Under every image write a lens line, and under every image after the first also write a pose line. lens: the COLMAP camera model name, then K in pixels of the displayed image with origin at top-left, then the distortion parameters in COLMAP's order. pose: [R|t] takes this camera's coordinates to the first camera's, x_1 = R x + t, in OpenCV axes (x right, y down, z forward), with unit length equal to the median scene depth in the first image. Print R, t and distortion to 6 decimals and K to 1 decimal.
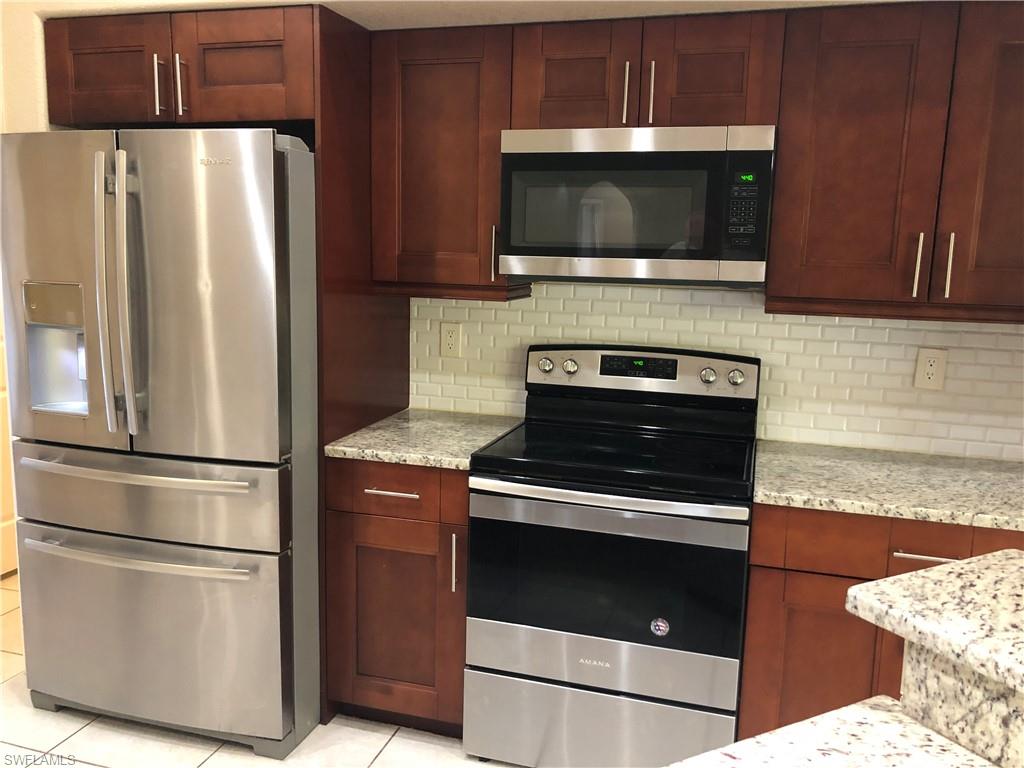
lens RADIAL K [[861.5, 0, 512.0], [0, 861.5, 384.0], [0, 0, 1]] dist [-0.009299, 0.046488]
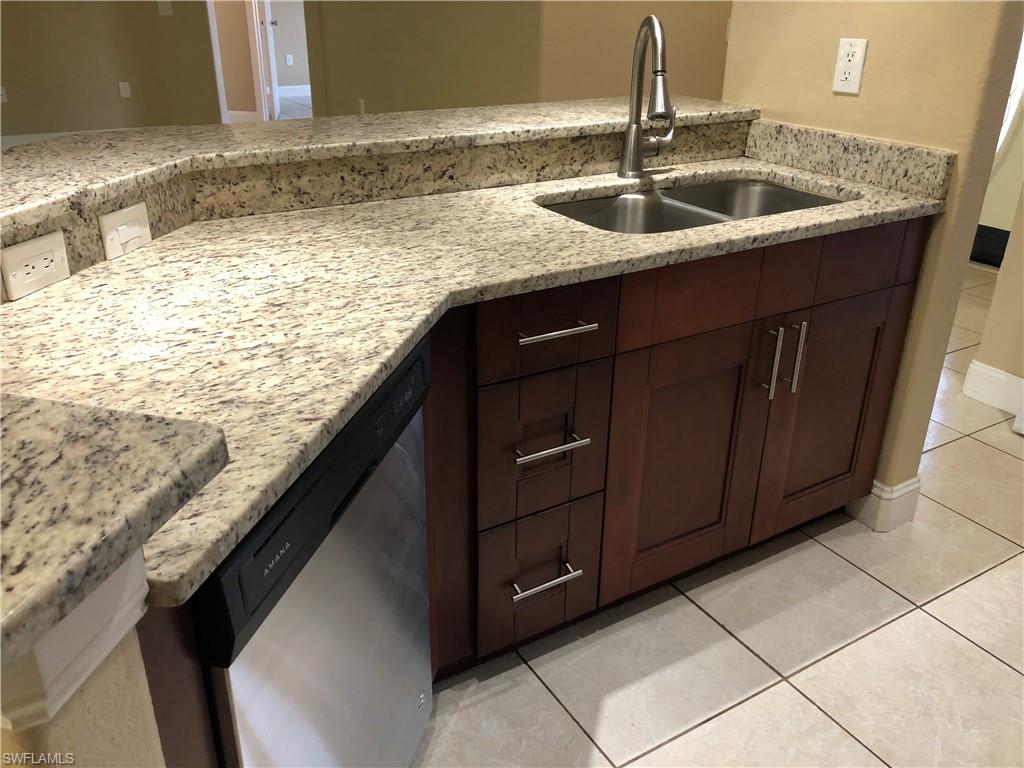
lens RADIAL K [[861.5, 0, 512.0], [0, 861.5, 384.0], [0, 0, 1]] dist [-0.009299, 0.046488]
pose [[-0.681444, 0.283203, -0.674856, 0.660057], [-0.138286, 0.855664, 0.498714, -0.105215], [0.718687, 0.433169, -0.543924, 1.487151]]
